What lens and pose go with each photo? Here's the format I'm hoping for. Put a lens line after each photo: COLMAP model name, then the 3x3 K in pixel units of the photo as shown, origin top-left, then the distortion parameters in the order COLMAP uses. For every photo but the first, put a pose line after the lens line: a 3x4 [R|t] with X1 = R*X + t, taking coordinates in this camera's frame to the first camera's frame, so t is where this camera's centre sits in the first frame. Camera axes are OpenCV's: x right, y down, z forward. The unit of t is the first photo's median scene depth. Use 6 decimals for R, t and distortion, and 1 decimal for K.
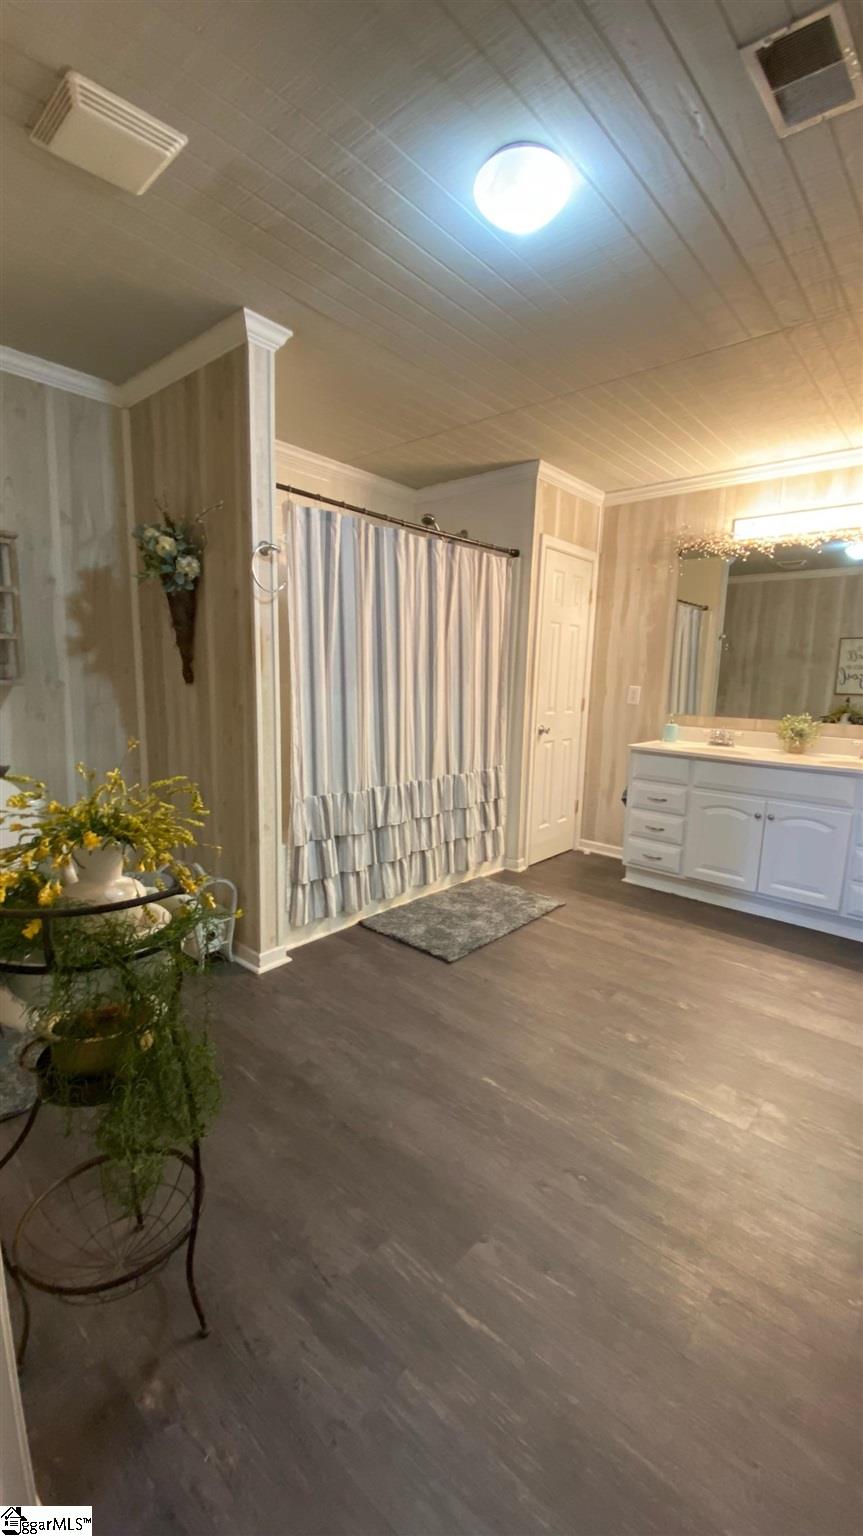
lens RADIAL K [[615.6, 0, 432.5], [0, 615.6, 770.4], [0, 0, 1]] dist [0.038696, -0.030512]
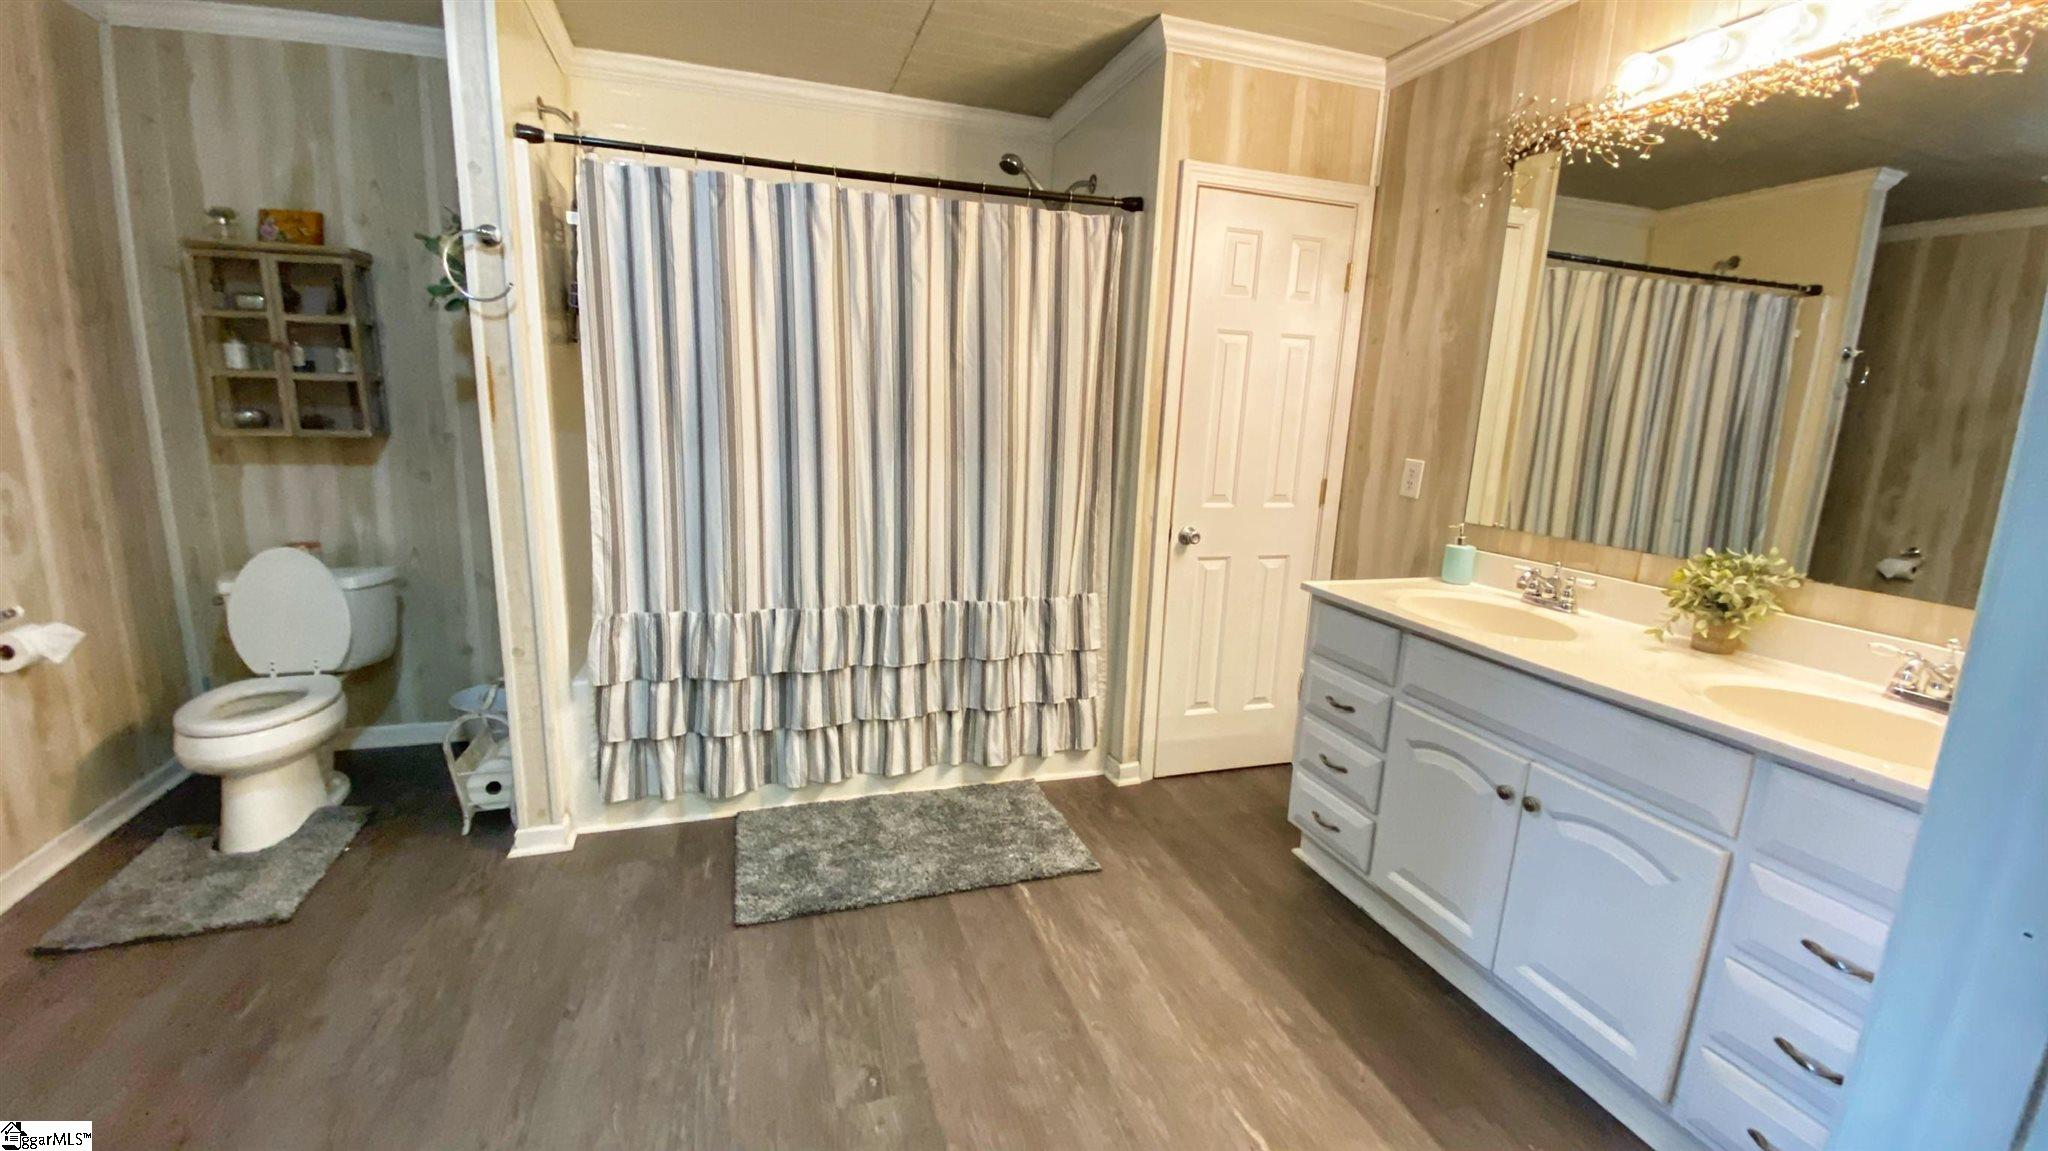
lens RADIAL K [[828.4, 0, 1024.0], [0, 828.4, 575.5], [0, 0, 1]] dist [-0.001047, -0.000515]
pose [[0.863288, 0.102639, -0.494165, 0.459016], [-0.088385, 0.994718, 0.052200, -0.061600], [0.496913, -0.001387, 0.867800, 0.340240]]
